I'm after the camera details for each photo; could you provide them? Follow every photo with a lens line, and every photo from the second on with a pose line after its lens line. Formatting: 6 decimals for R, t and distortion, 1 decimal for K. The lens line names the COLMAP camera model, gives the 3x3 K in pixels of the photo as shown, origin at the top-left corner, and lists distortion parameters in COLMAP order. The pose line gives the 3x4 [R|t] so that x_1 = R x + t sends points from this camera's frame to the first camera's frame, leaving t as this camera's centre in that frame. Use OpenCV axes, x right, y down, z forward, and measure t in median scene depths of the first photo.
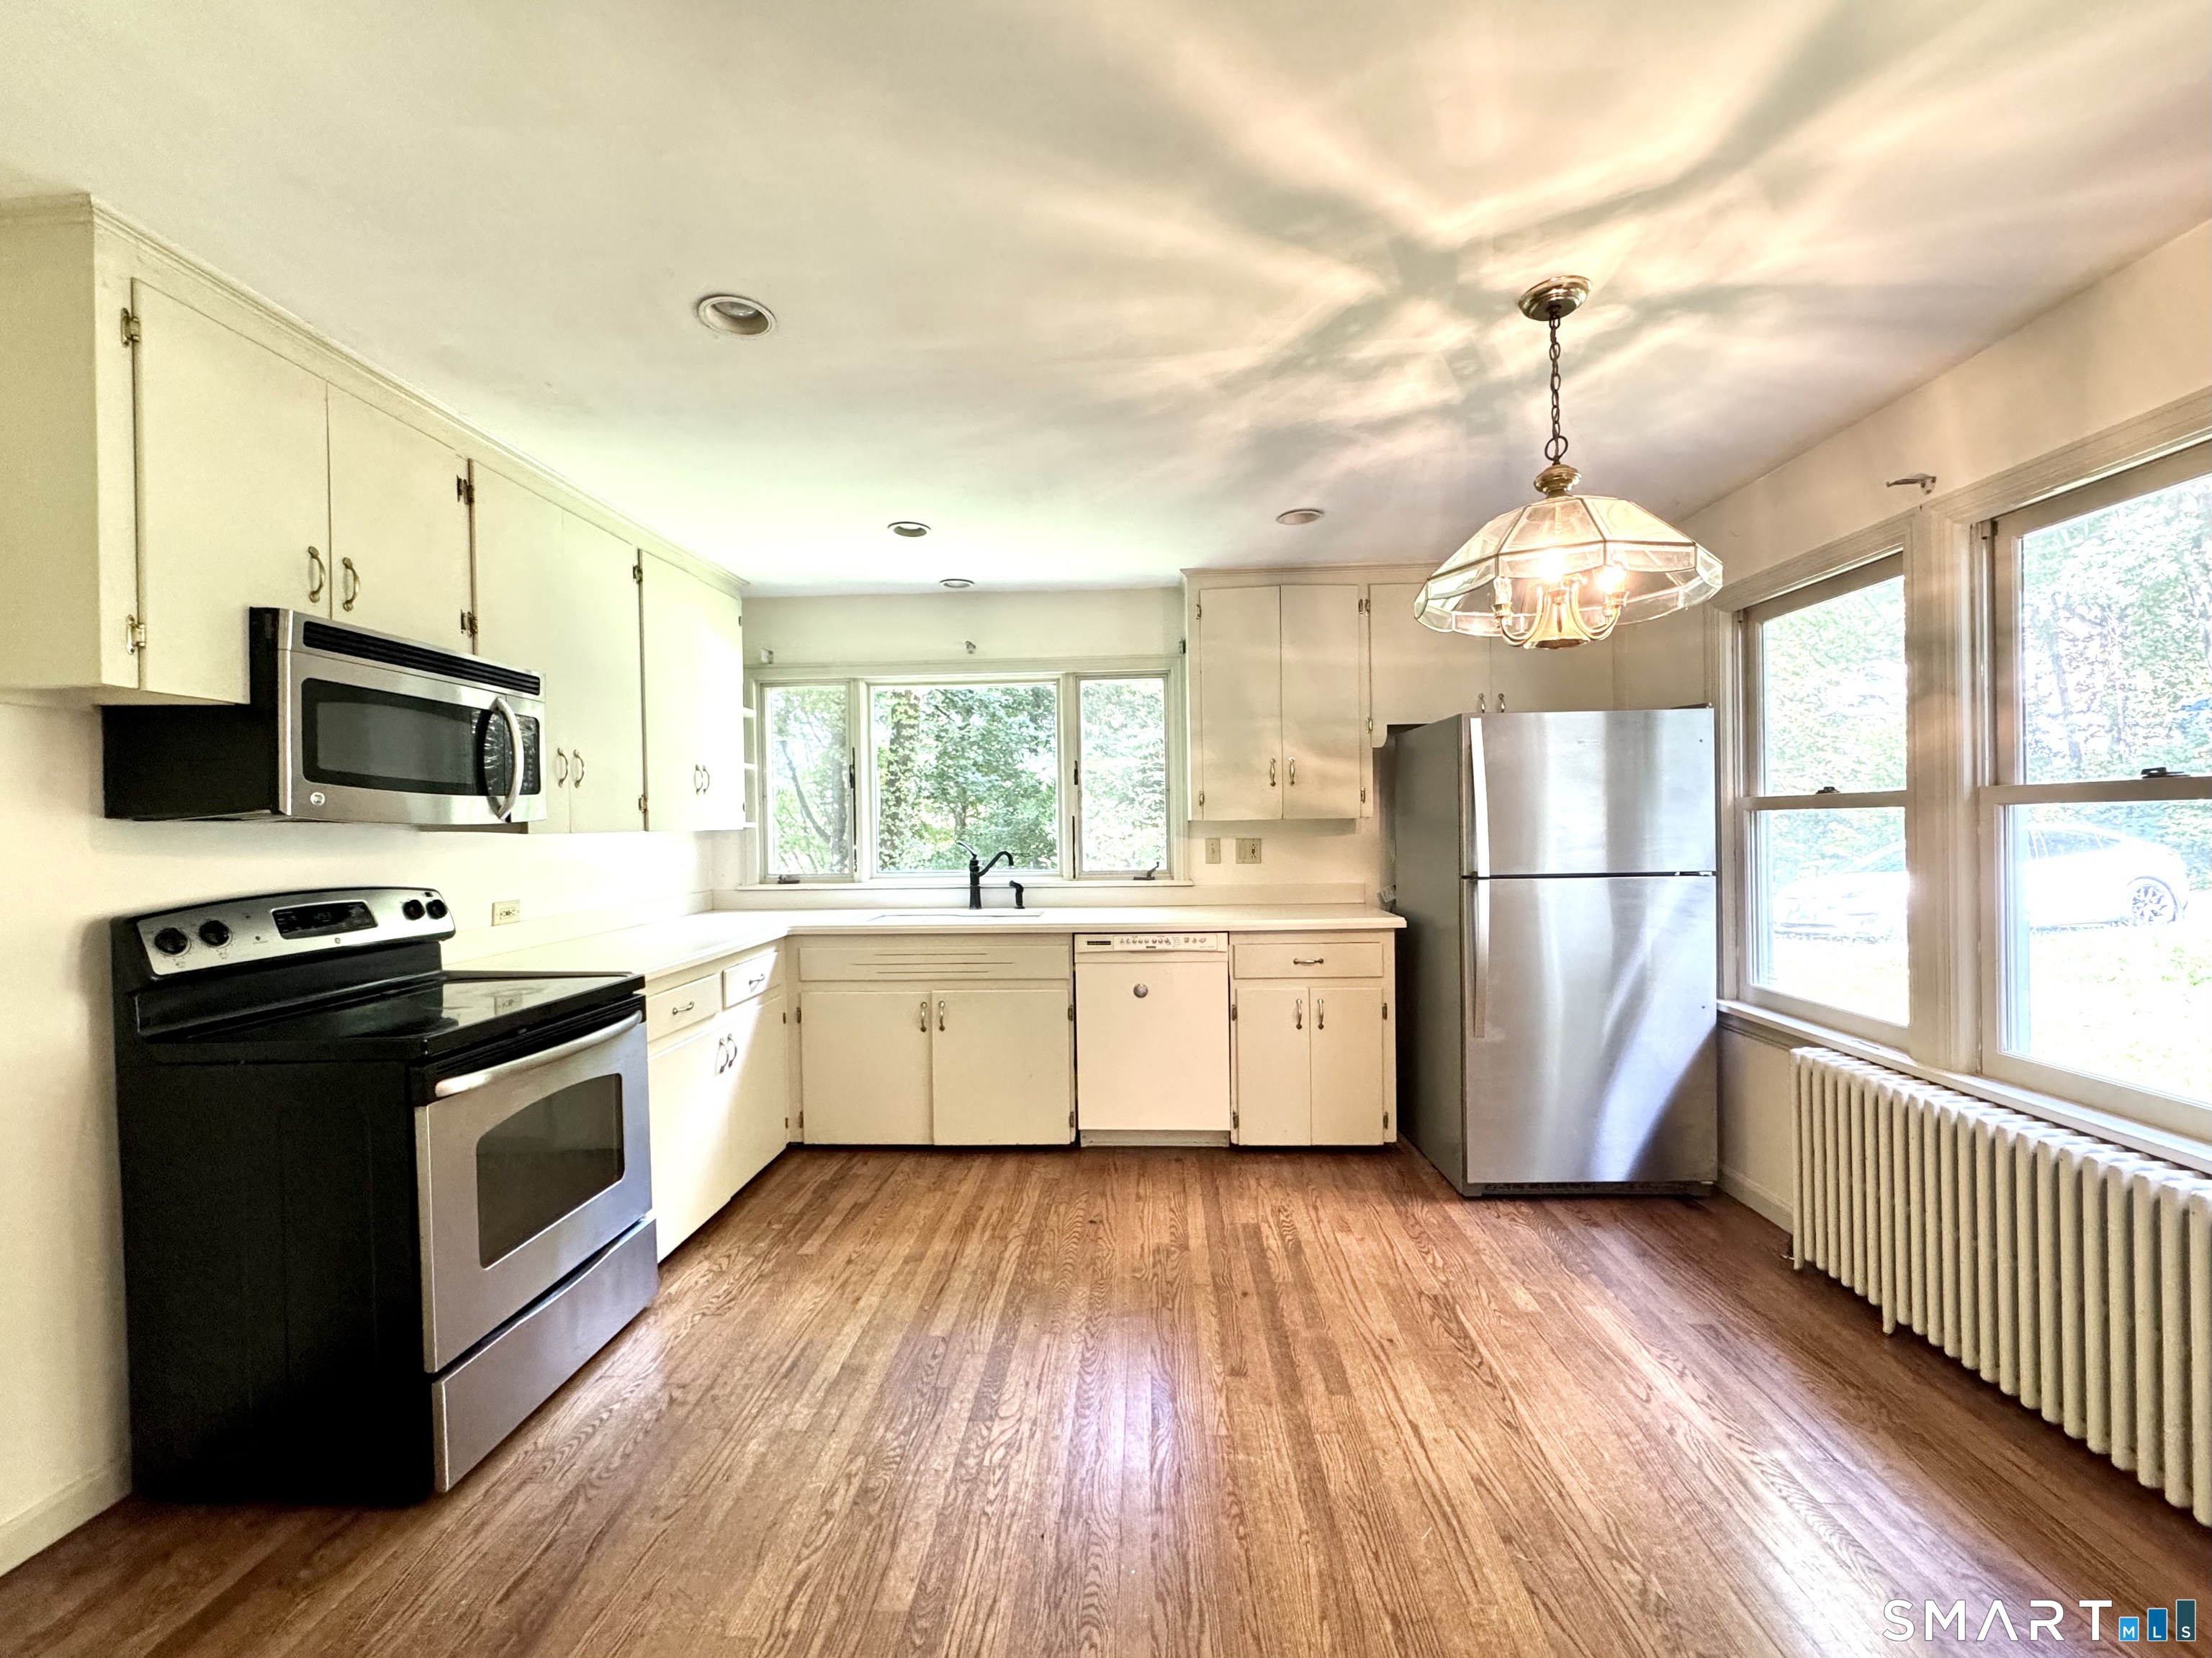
lens RADIAL K [[874.3, 0, 1095.1], [0, 874.3, 835.0], [0, 0, 1]] dist [-0.003972, 0.000250]
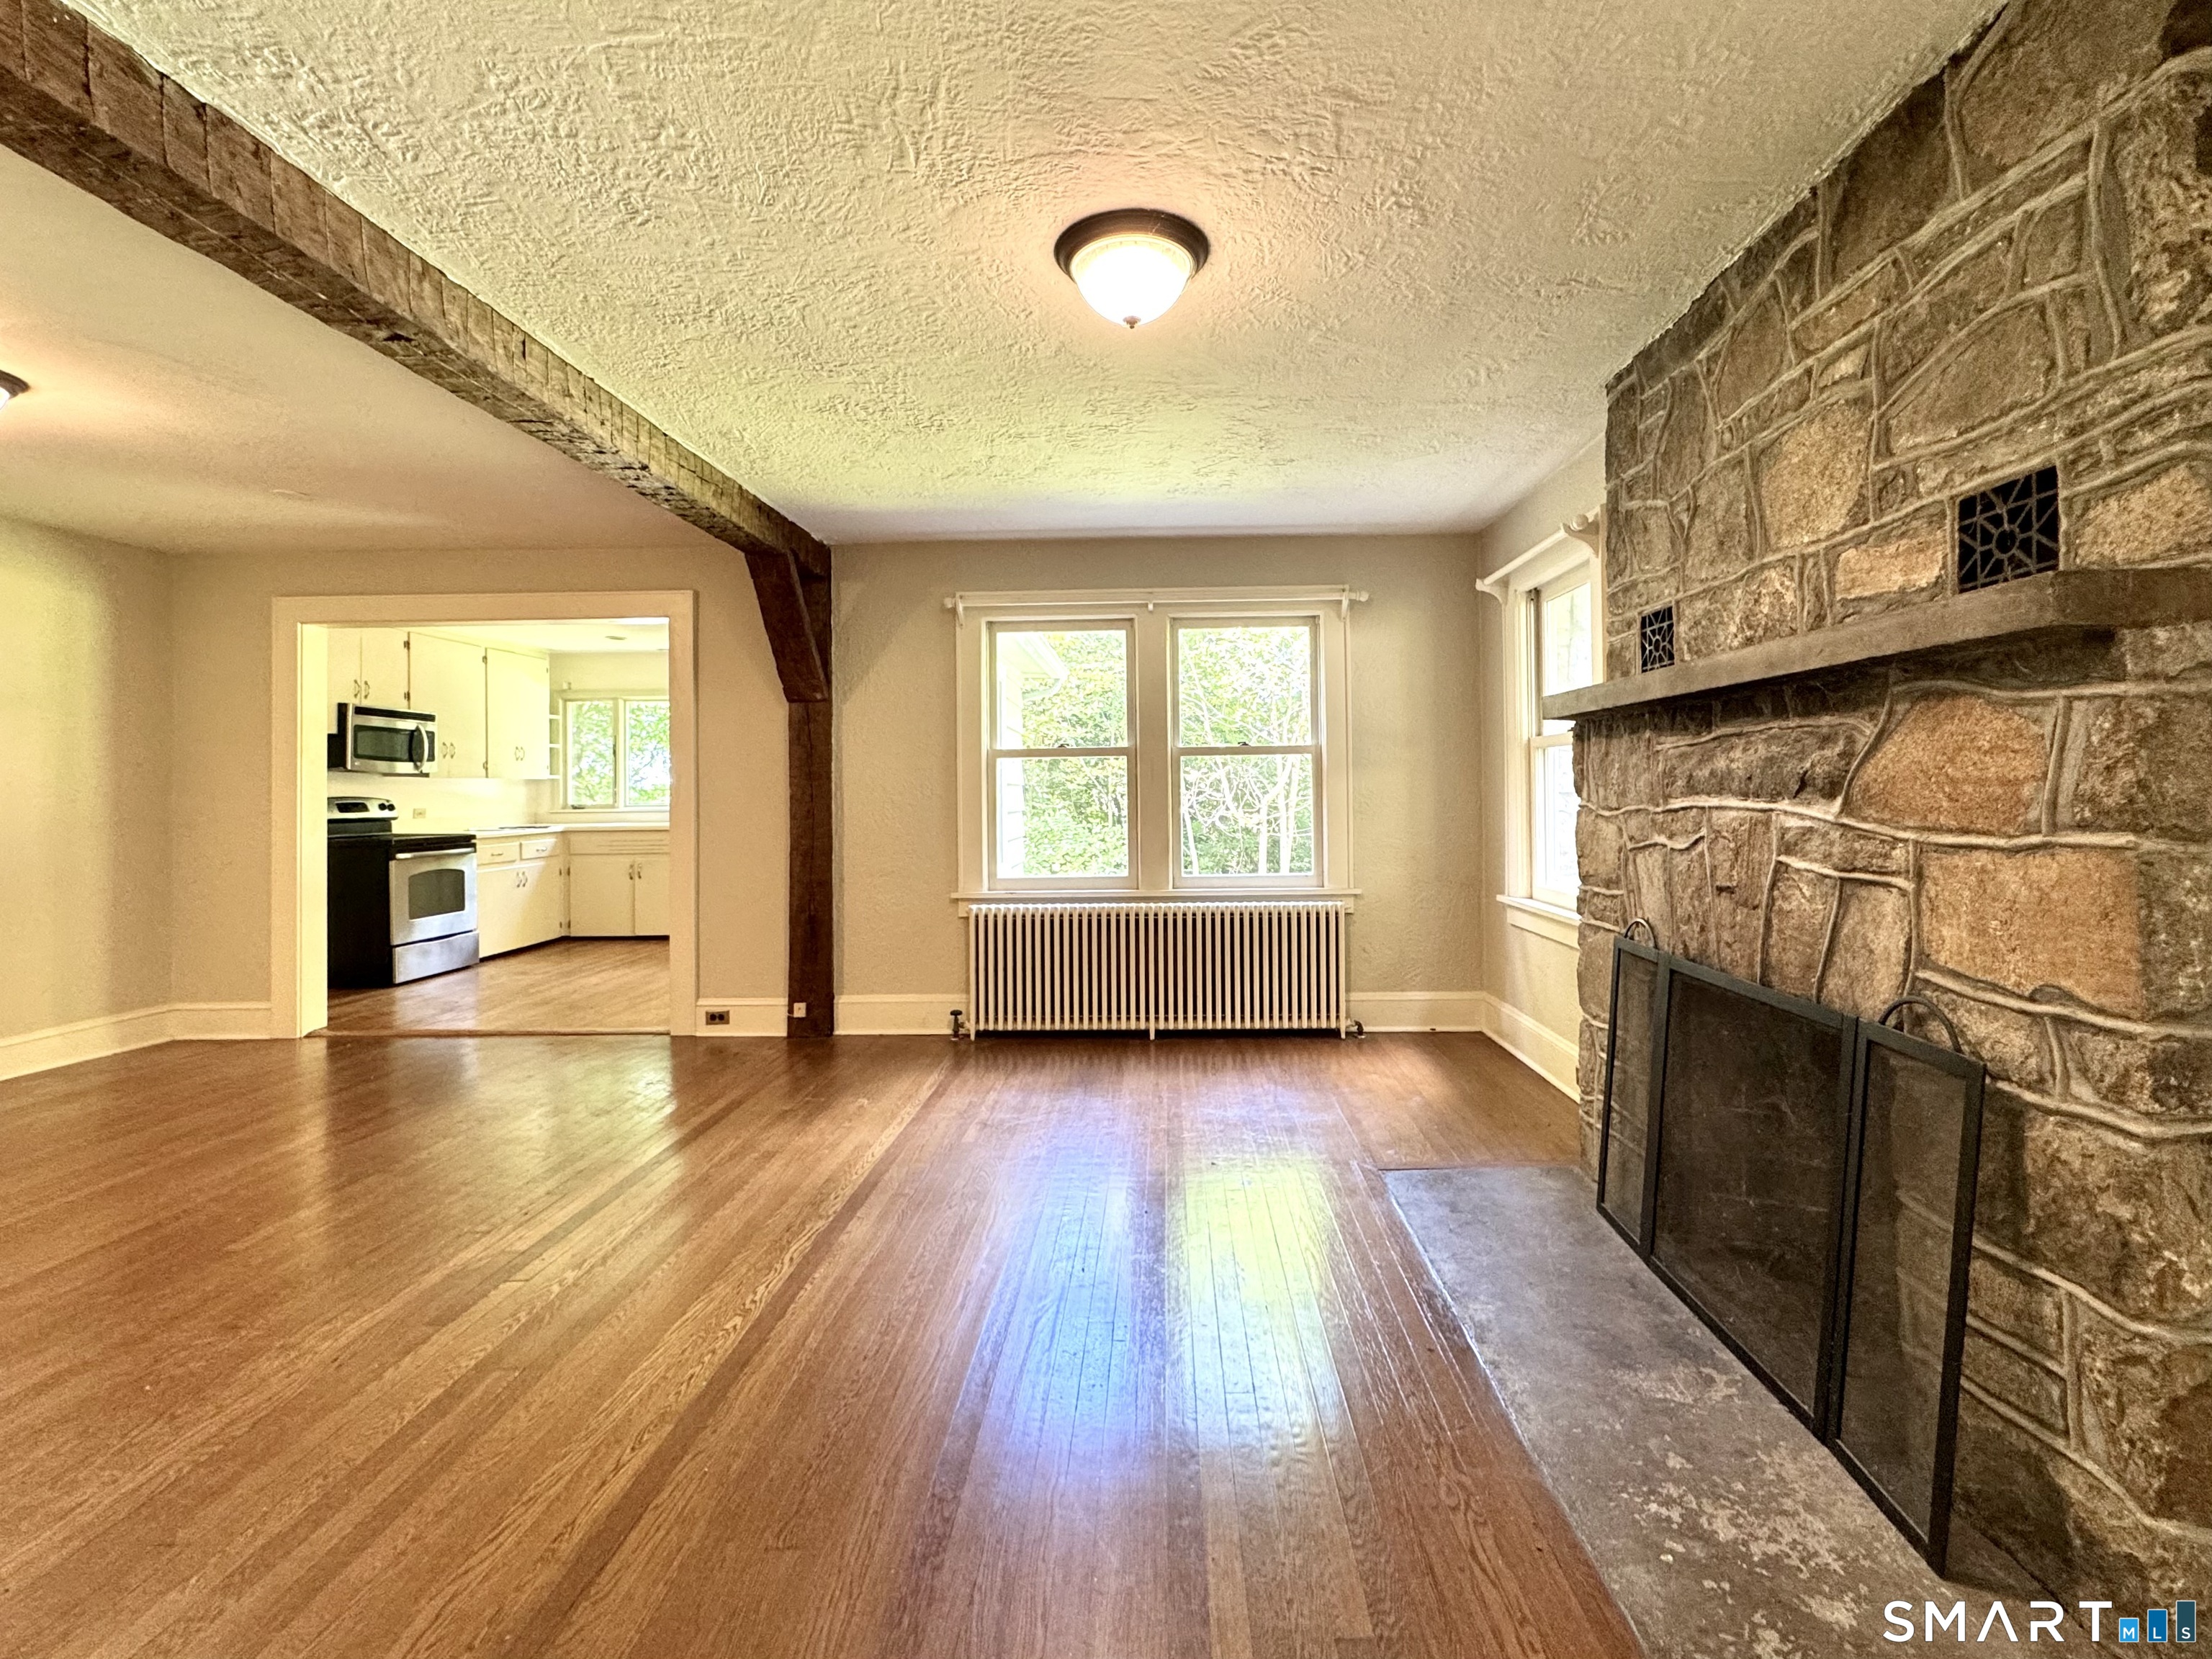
lens RADIAL K [[997.8, 0, 1129.4], [0, 997.8, 775.6], [0, 0, 1]] dist [0.004586, -0.003290]
pose [[0.999775, 0.003230, 0.020944, 1.051916], [-0.002675, 0.999646, -0.026454, 0.051935], [-0.021022, 0.026392, 0.999431, -1.543597]]
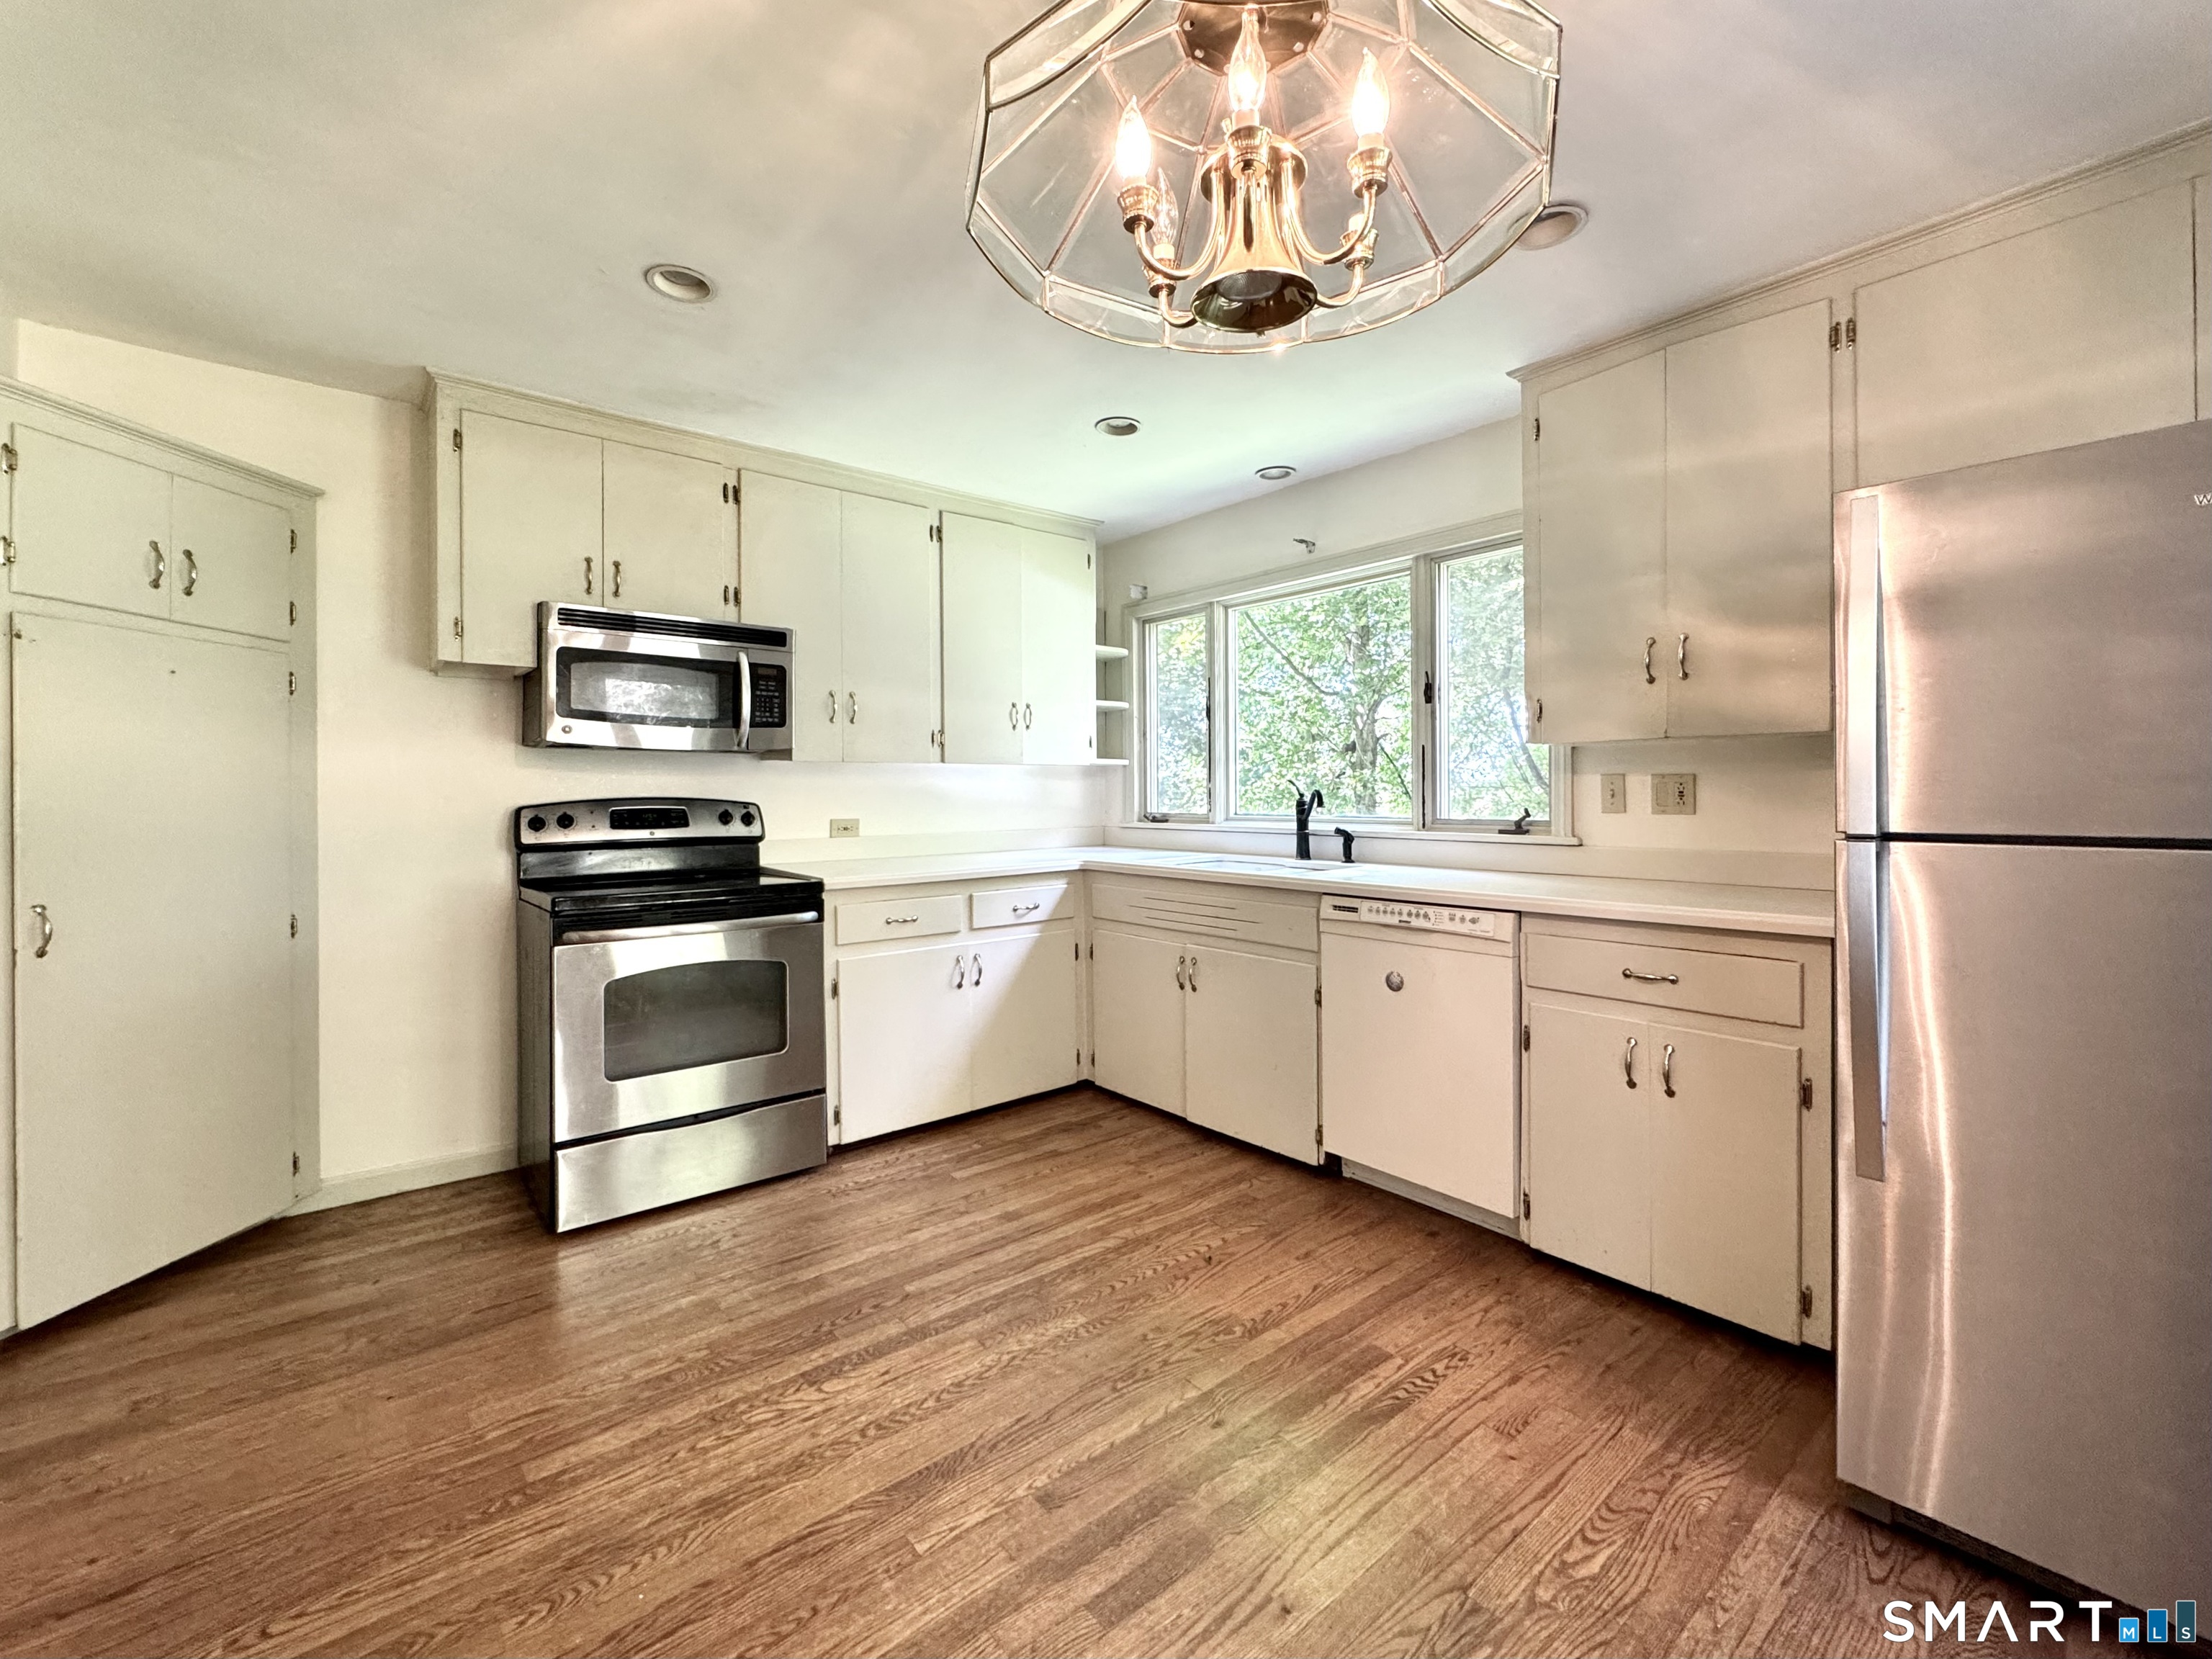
lens RADIAL K [[922.1, 0, 1137.0], [0, 922.1, 796.0], [0, 0, 1]] dist [-0.004037, 0.001678]
pose [[0.690005, 0.013351, -0.723682, 0.525436], [-0.013581, 0.999893, 0.005498, 0.028864], [0.723677, 0.006035, 0.690112, 0.377296]]
